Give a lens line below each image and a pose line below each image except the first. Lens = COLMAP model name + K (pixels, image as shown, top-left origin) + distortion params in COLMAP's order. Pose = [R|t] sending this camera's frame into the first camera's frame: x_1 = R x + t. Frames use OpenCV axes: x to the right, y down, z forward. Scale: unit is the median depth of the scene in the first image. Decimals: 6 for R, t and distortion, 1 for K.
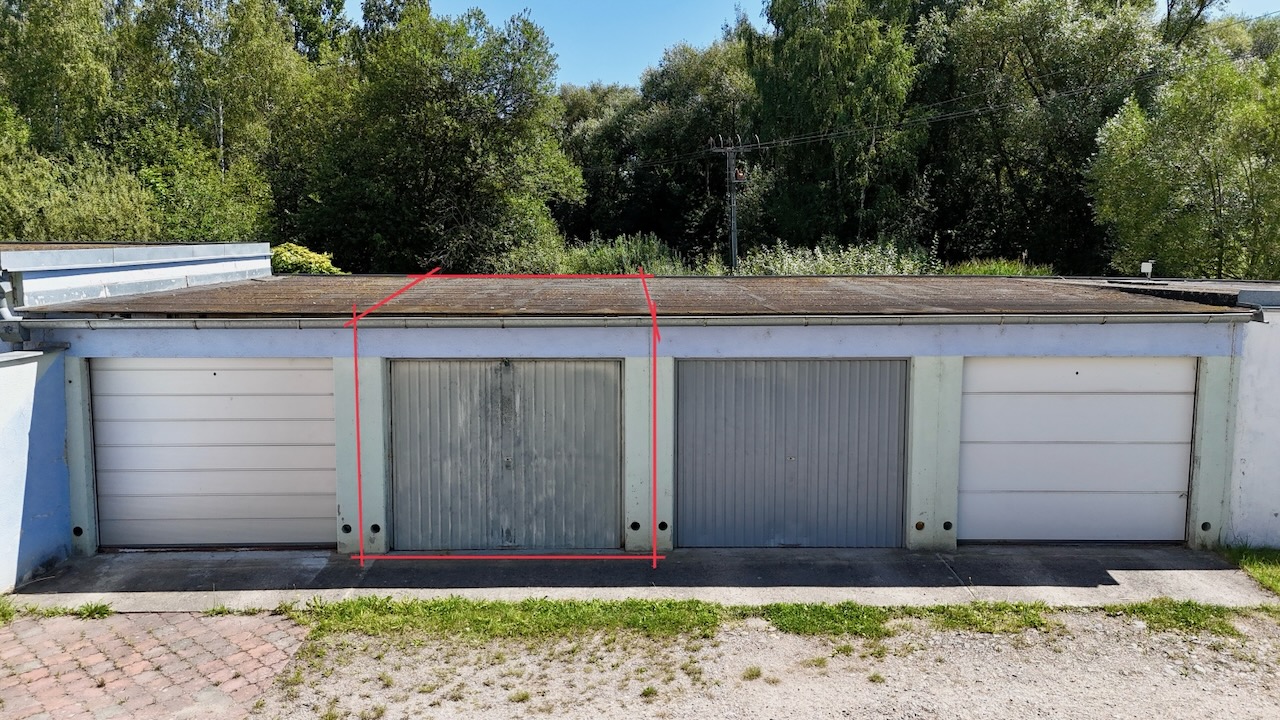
lens RADIAL K [[961.7, 0, 647.1], [0, 961.7, 354.0], [0, 0, 1]] dist [0.036579, -0.006218]
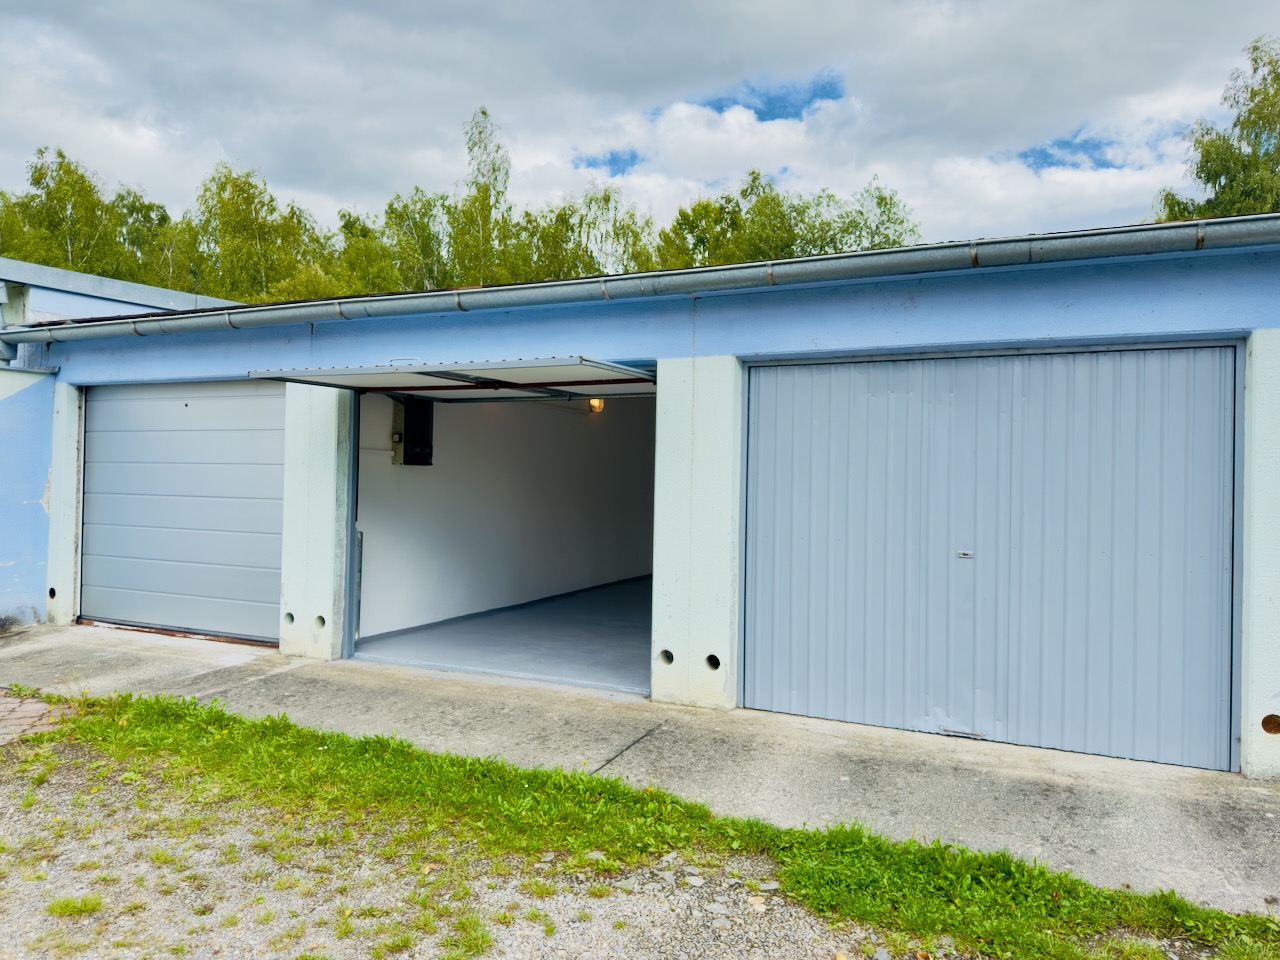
lens RADIAL K [[911.2, 0, 641.6], [0, 911.2, 475.7], [0, 0, 1]] dist [0.012002, -0.006715]
pose [[0.897159, 0.014218, -0.441479, 0.209147], [-0.066025, 0.992569, -0.102208, 0.128416], [0.436746, 0.120846, 0.891431, 0.505390]]
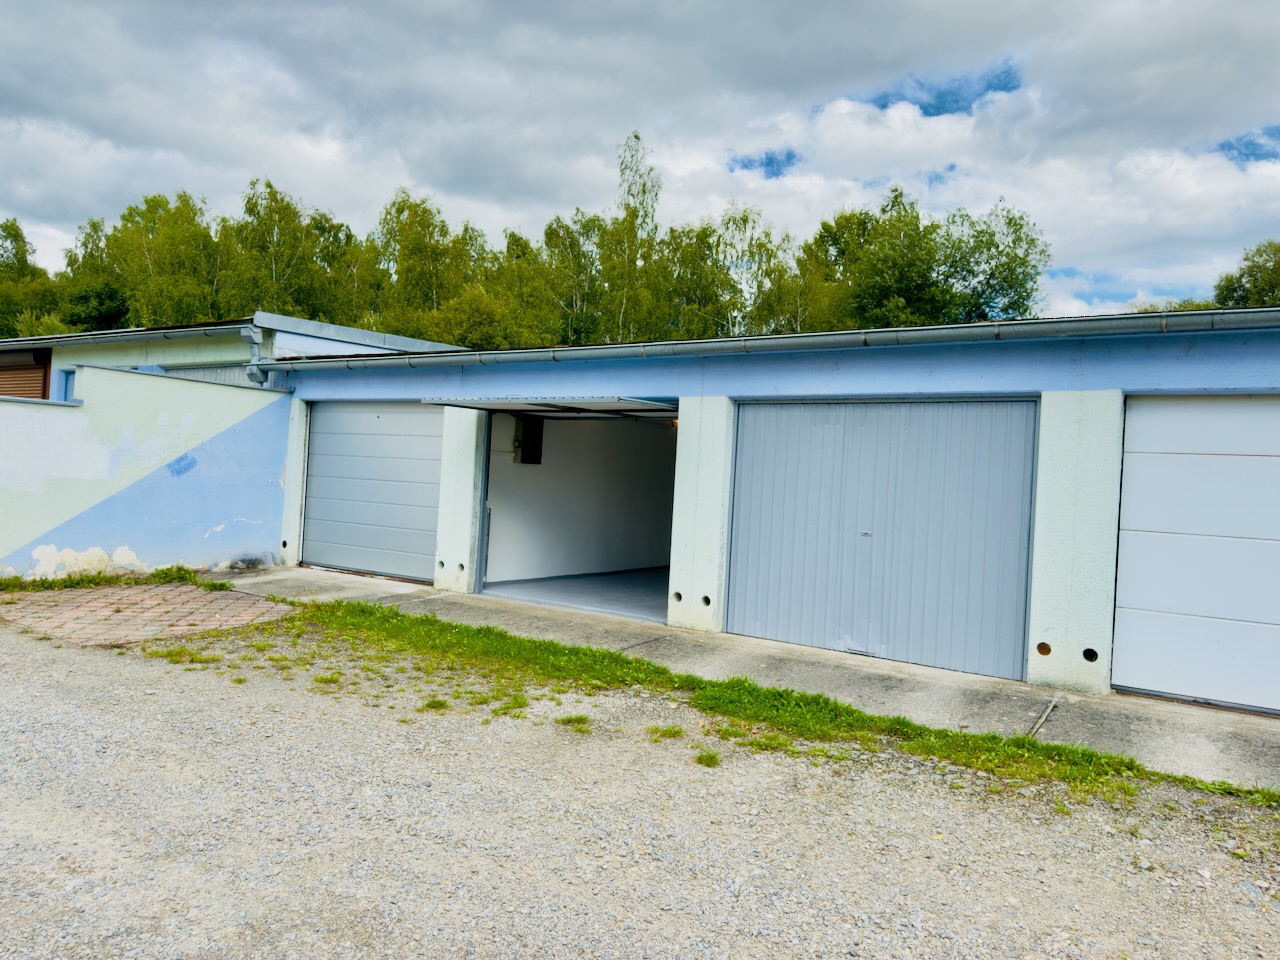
lens RADIAL K [[902.2, 0, 640.0], [0, 902.2, 480.0], [0, 0, 1]] dist [0.126814, -0.190705]
pose [[0.812135, 0.043576, -0.581841, 0.420544], [-0.116619, 0.989209, -0.088692, 0.151886], [0.571697, 0.139884, 0.808452, 0.323077]]
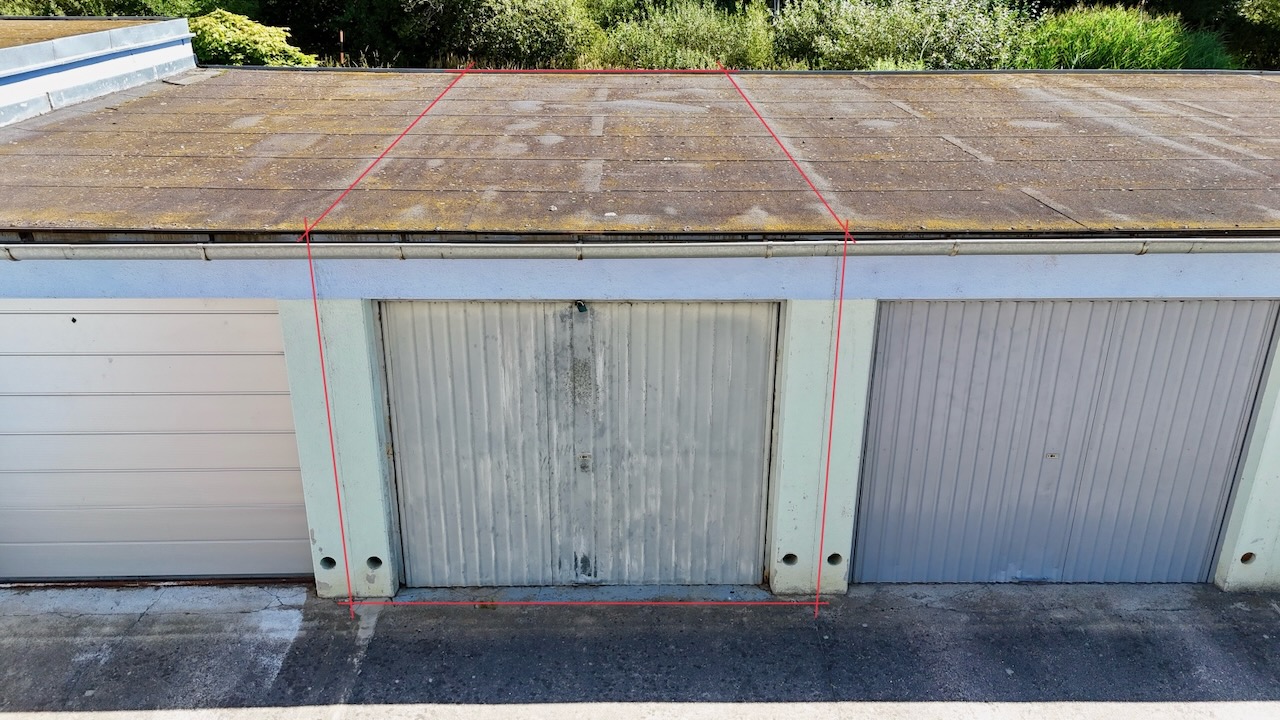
lens RADIAL K [[948.1, 0, 640.0], [0, 948.1, 360.0], [0, 0, 1]] dist [0.079460, -0.075933]
pose [[0.999994, 0.003273, 0.000540, -0.110261], [-0.003295, 0.960728, 0.277471, -0.116809], [0.000389, -0.277472, 0.960734, 0.441985]]
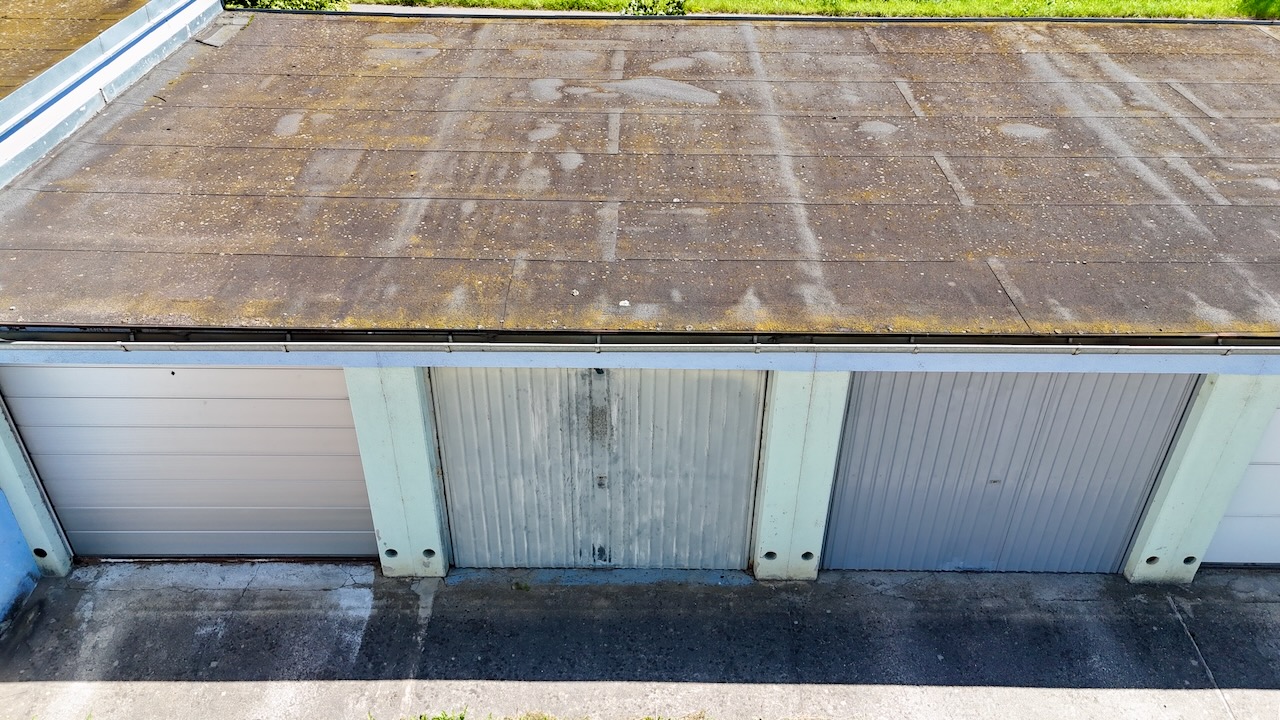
lens RADIAL K [[948.1, 0, 640.0], [0, 948.1, 360.0], [0, 0, 1]] dist [0.079460, -0.075933]
pose [[0.999753, 0.017939, -0.013135, -0.107692], [-0.009465, 0.877954, 0.478652, -0.314043], [0.020118, -0.478409, 0.877906, 0.414711]]
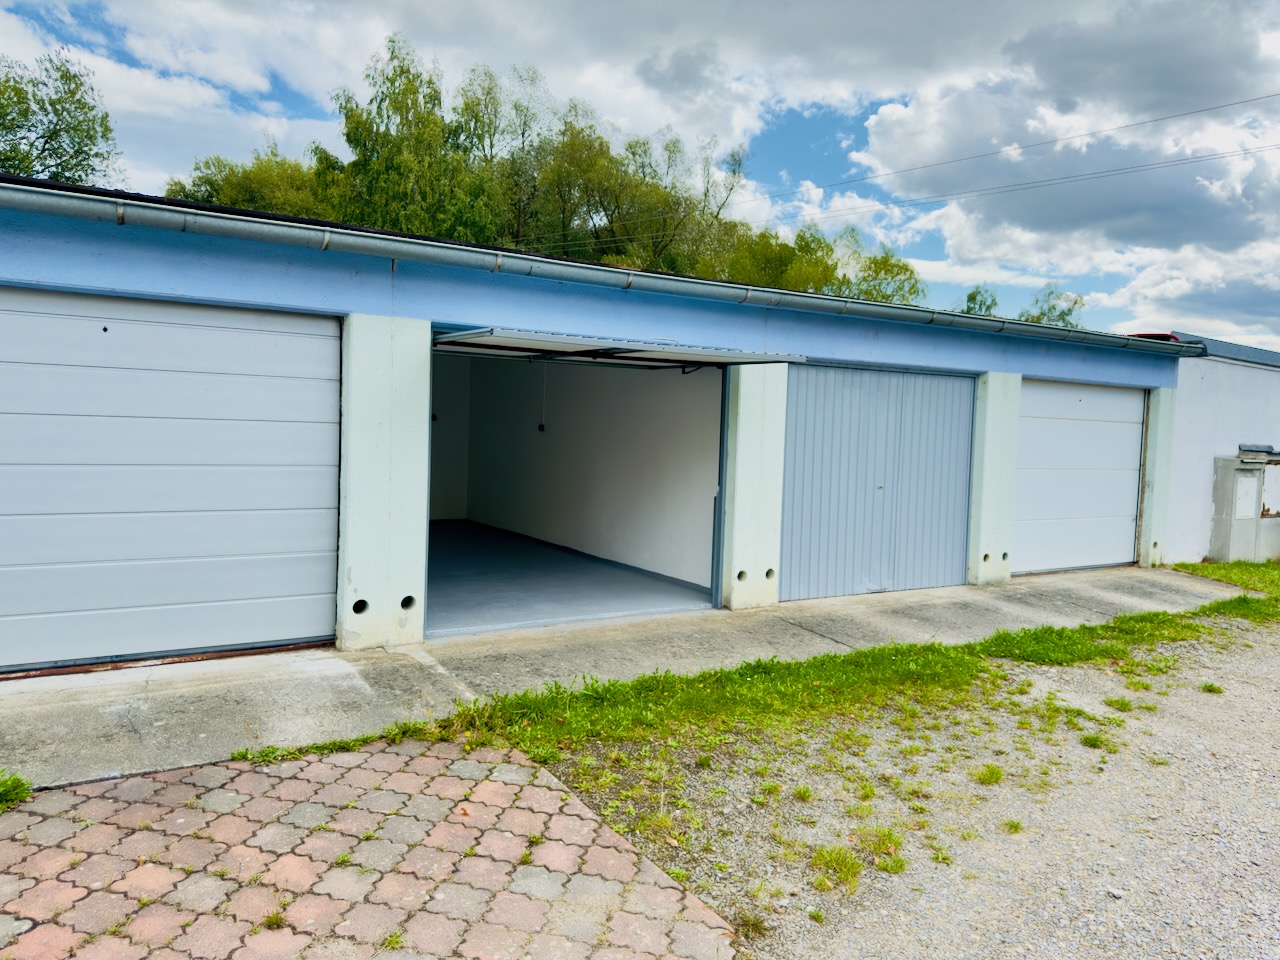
lens RADIAL K [[911.2, 0, 641.6], [0, 911.2, 475.7], [0, 0, 1]] dist [0.012002, -0.006715]
pose [[0.854374, -0.000940, 0.519657, -0.453563], [0.022863, 0.999098, -0.035783, 0.123569], [-0.519155, 0.042453, 0.853625, 0.425714]]
